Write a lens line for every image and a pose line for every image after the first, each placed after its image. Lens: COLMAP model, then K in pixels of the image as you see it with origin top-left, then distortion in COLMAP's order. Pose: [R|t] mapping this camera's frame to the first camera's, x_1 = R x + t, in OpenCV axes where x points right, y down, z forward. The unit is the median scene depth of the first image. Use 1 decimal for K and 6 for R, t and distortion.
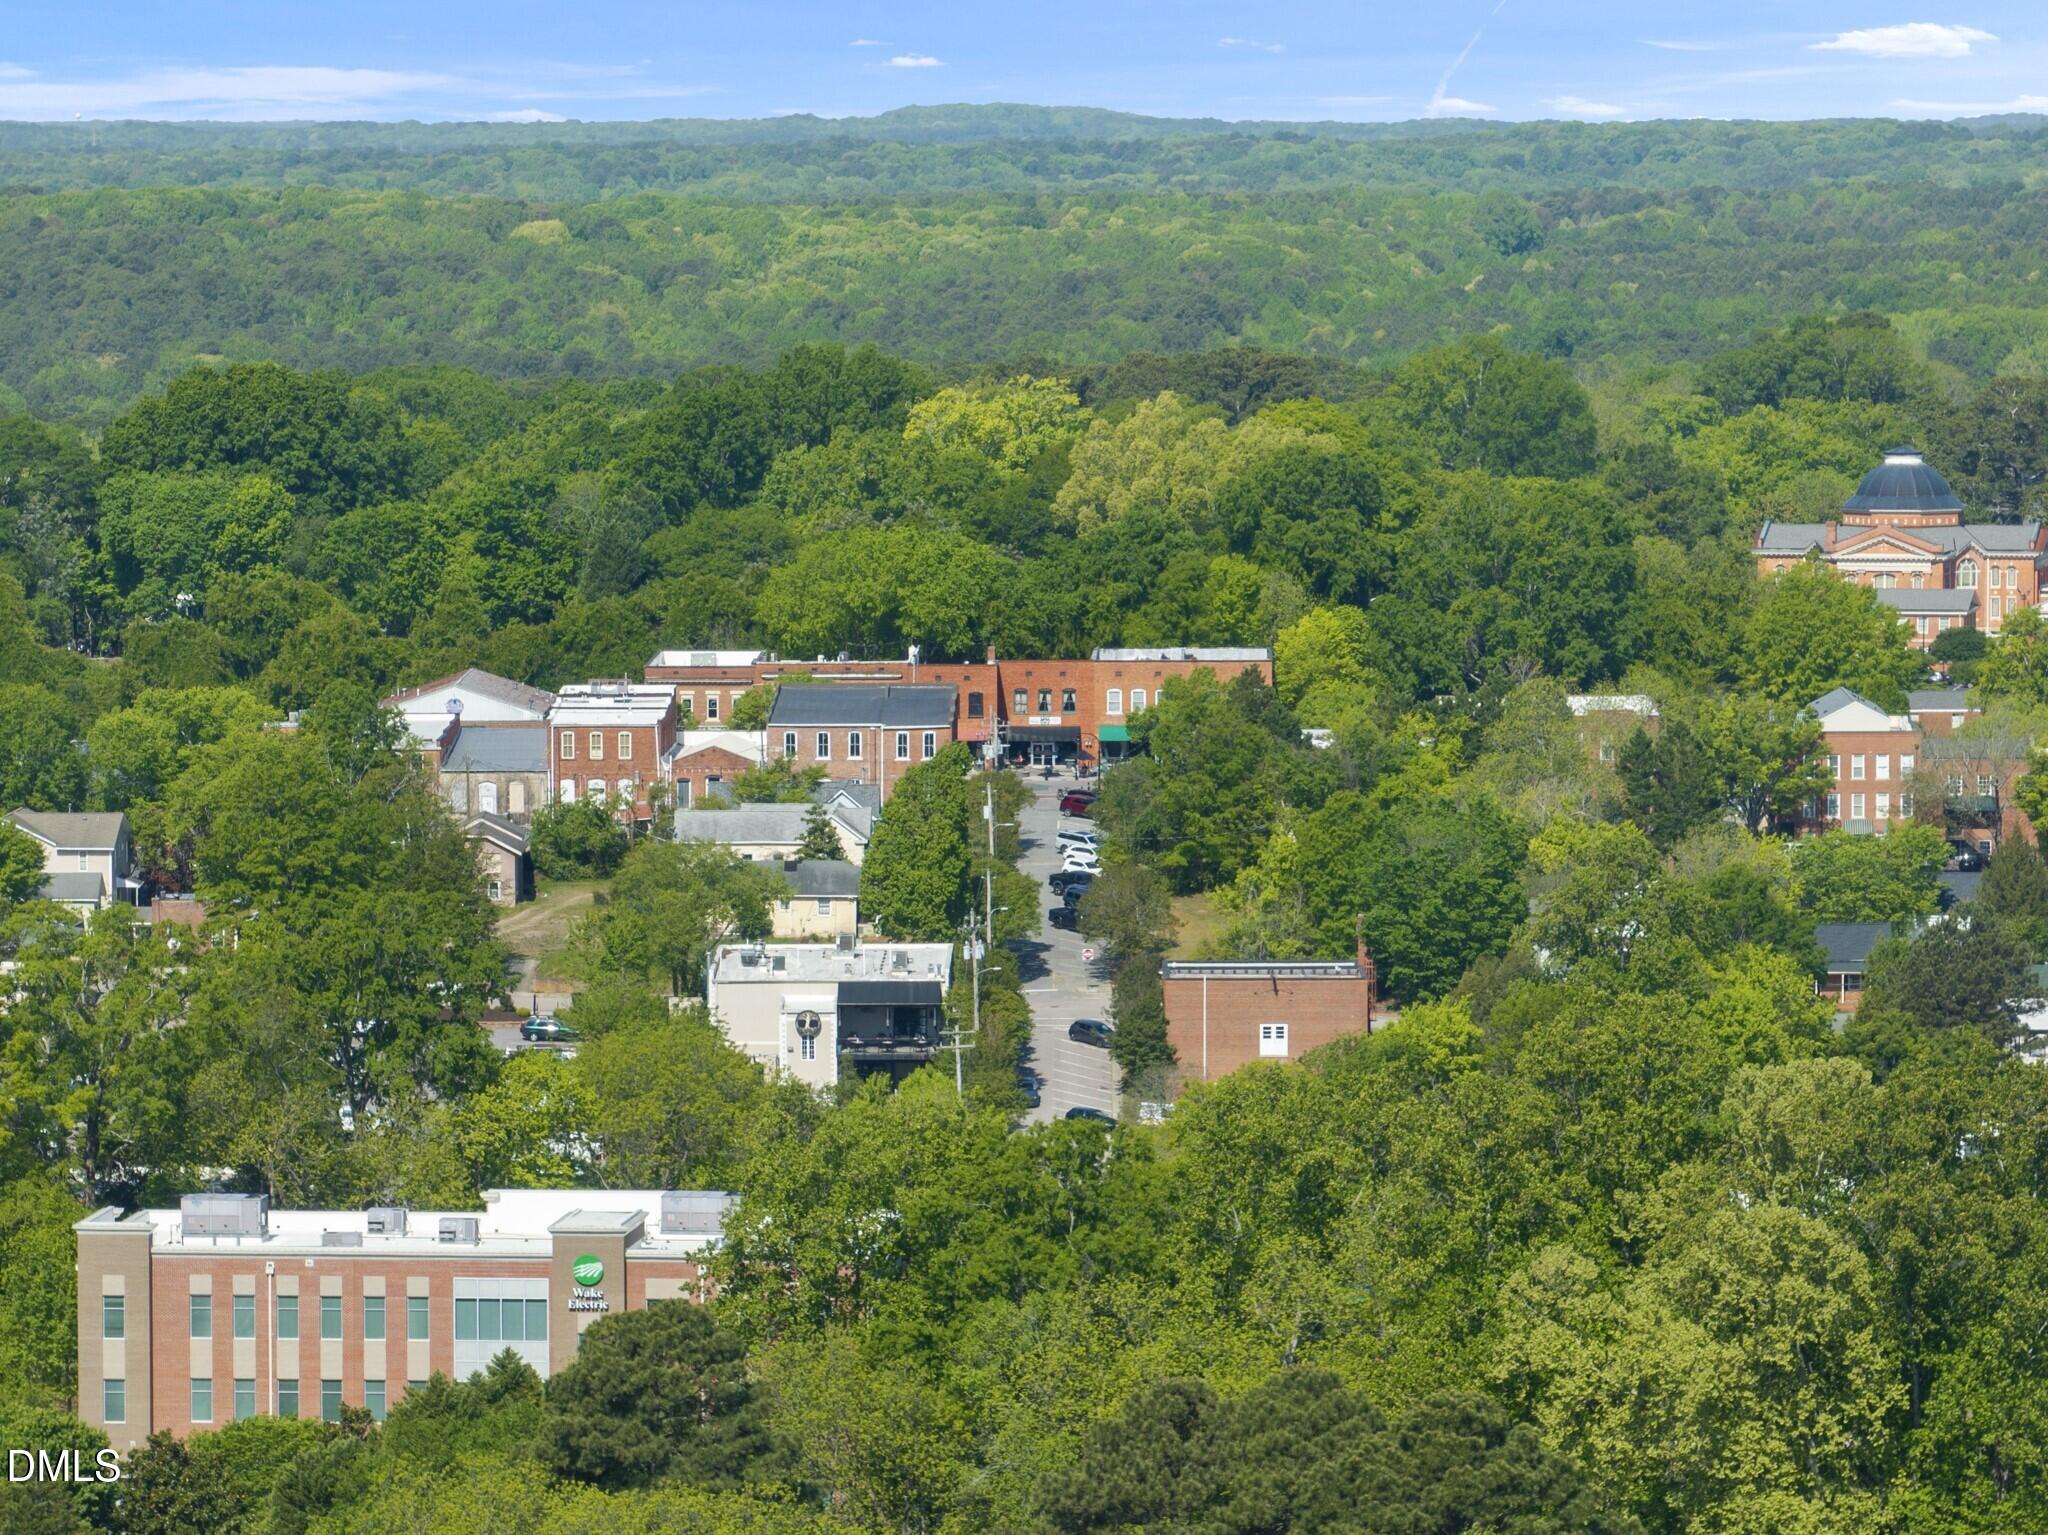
lens RADIAL K [[9903.5, 0, 1065.2], [0, 9903.5, 768.1], [0, 0, 1]] dist [0.271513, -5.457141]
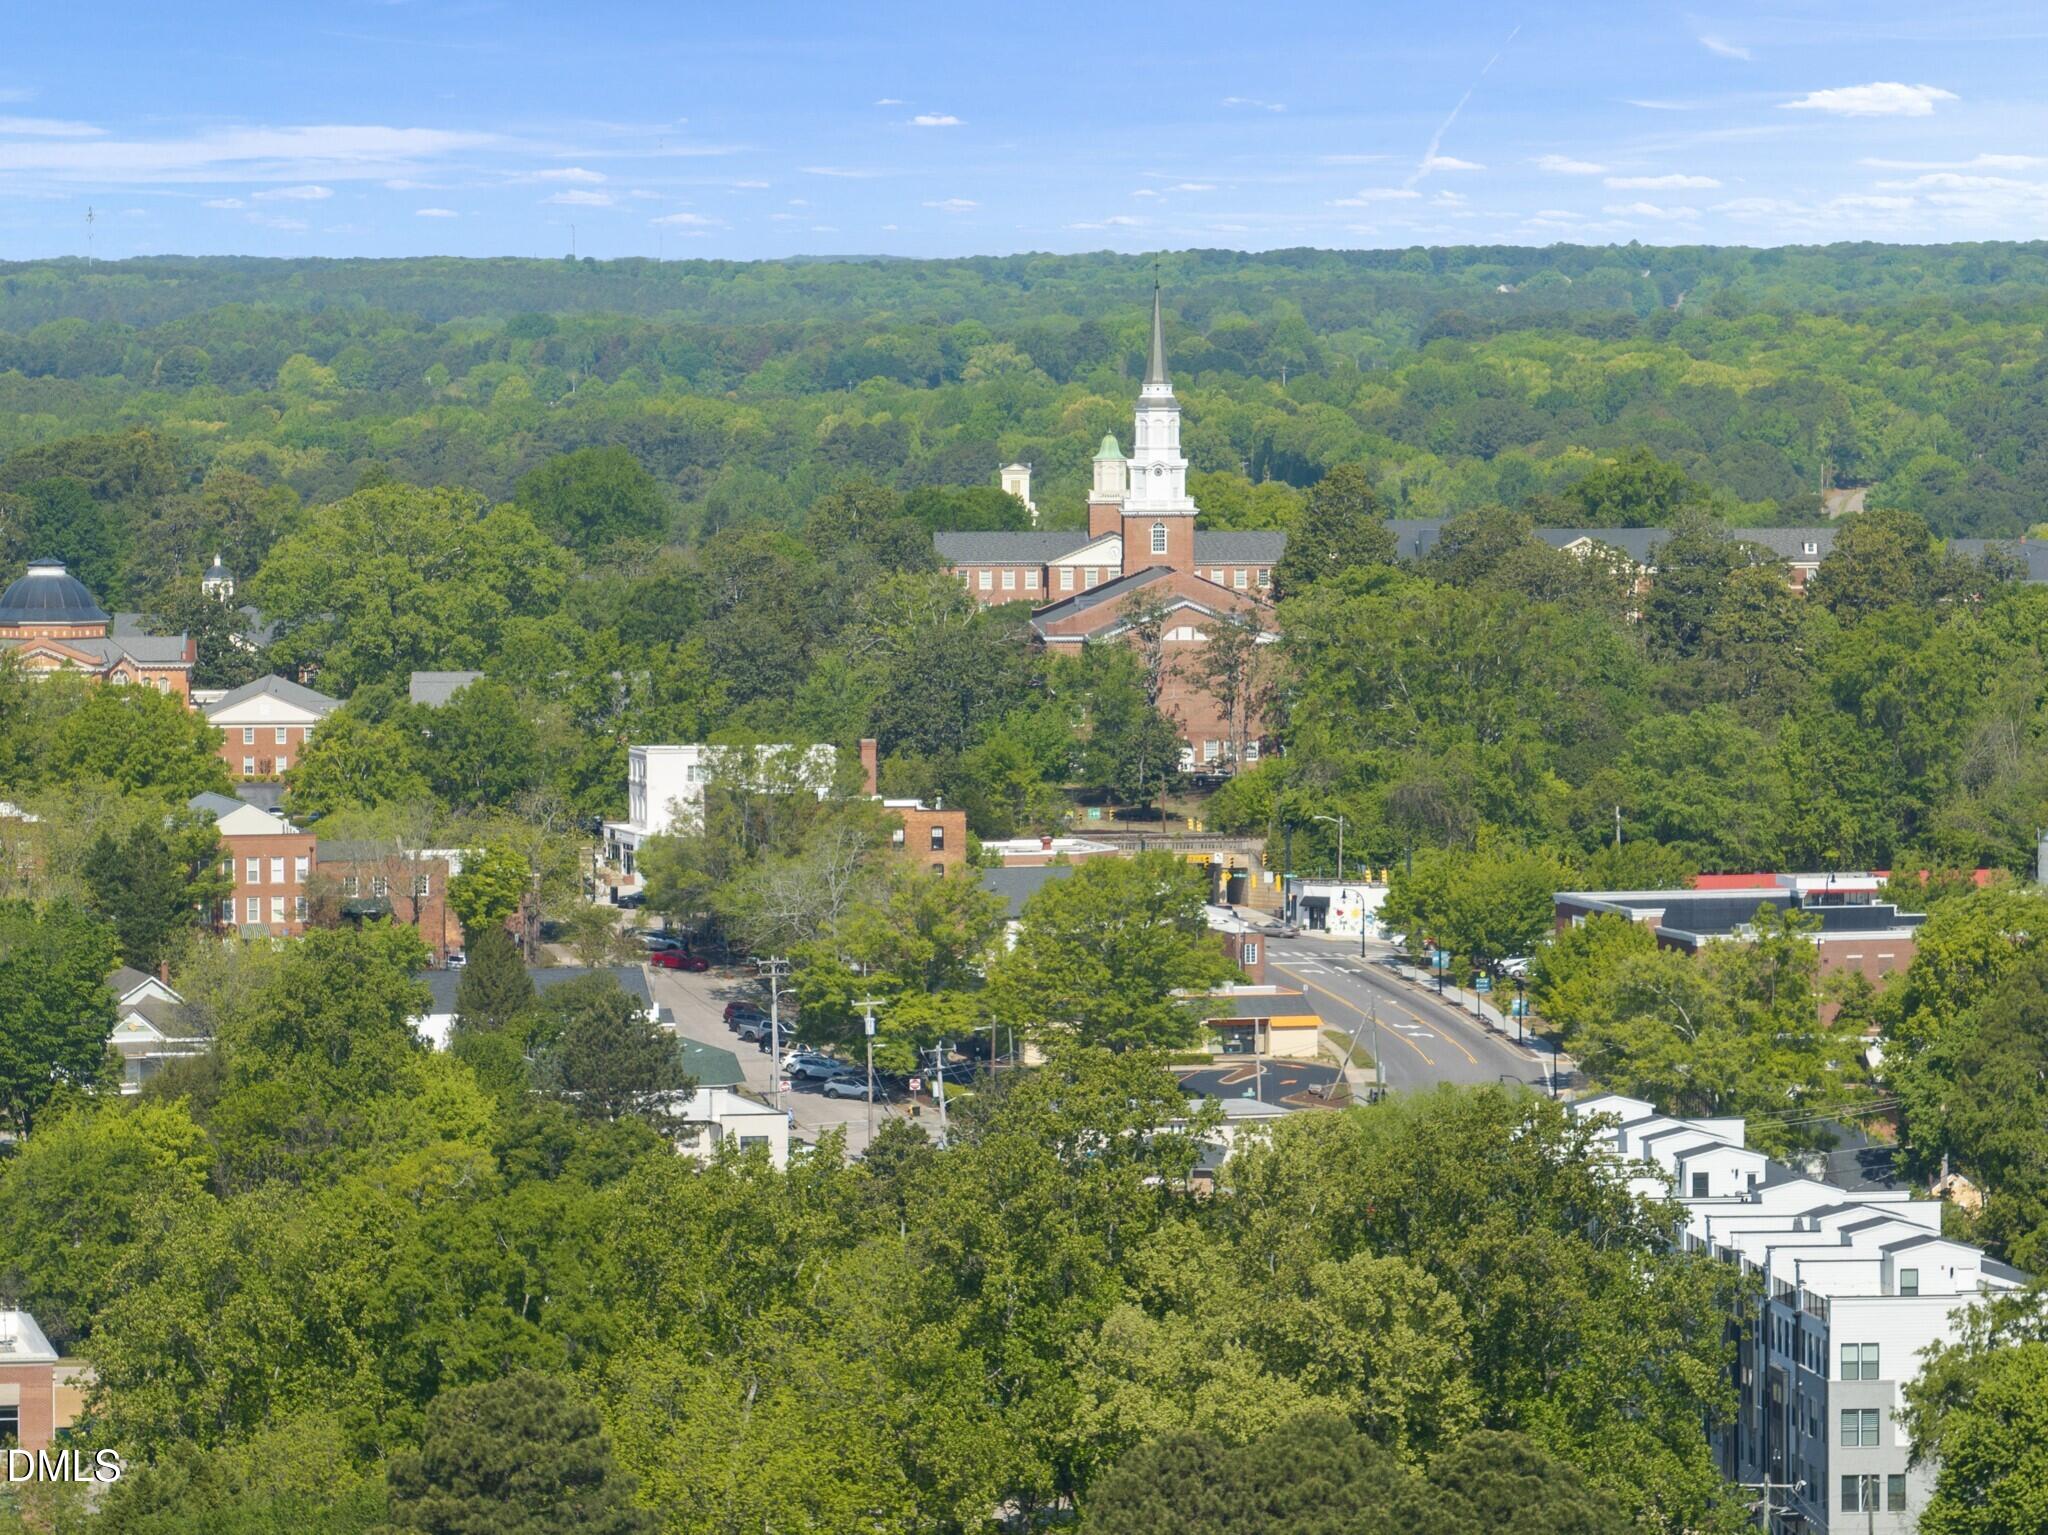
lens RADIAL K [[9903.5, 0, 1065.2], [0, 9903.5, 768.1], [0, 0, 1]] dist [0.271513, -5.457141]
pose [[0.960593, -0.014982, 0.277554, -0.135172], [0.019272, 0.999733, -0.012735, 0.004433], [-0.277289, 0.017583, 0.960626, 0.034124]]
